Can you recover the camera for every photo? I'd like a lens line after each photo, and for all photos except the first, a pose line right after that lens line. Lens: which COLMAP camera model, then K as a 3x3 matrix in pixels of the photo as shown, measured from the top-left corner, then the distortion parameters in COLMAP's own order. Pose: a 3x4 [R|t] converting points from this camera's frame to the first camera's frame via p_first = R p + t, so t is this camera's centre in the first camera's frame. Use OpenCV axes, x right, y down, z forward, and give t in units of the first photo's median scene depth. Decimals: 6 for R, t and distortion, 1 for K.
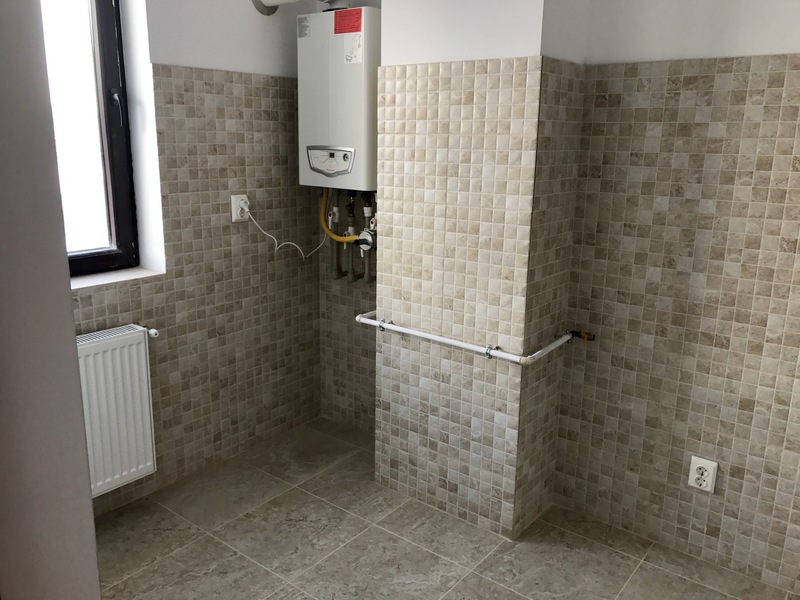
lens RADIAL K [[664.7, 0, 400.0], [0, 664.7, 299.5], [0, 0, 1]] dist [0.018719, 0.000954]
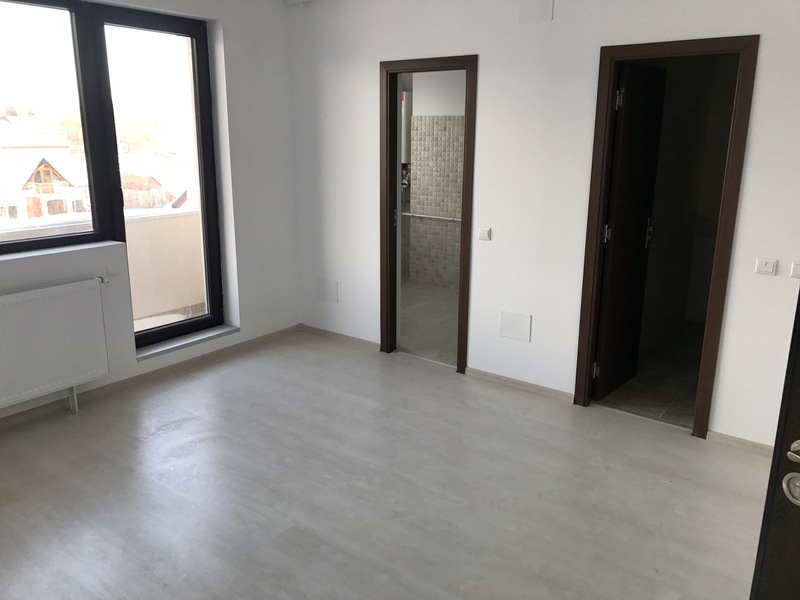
lens RADIAL K [[664.7, 0, 399.3], [0, 664.7, 299.8], [0, 0, 1]] dist [0.018719, 0.000954]
pose [[0.999929, -0.008530, 0.008312, -0.109352], [0.008442, 0.999909, 0.010520, 0.358008], [-0.008401, -0.010449, 0.999910, -1.670055]]
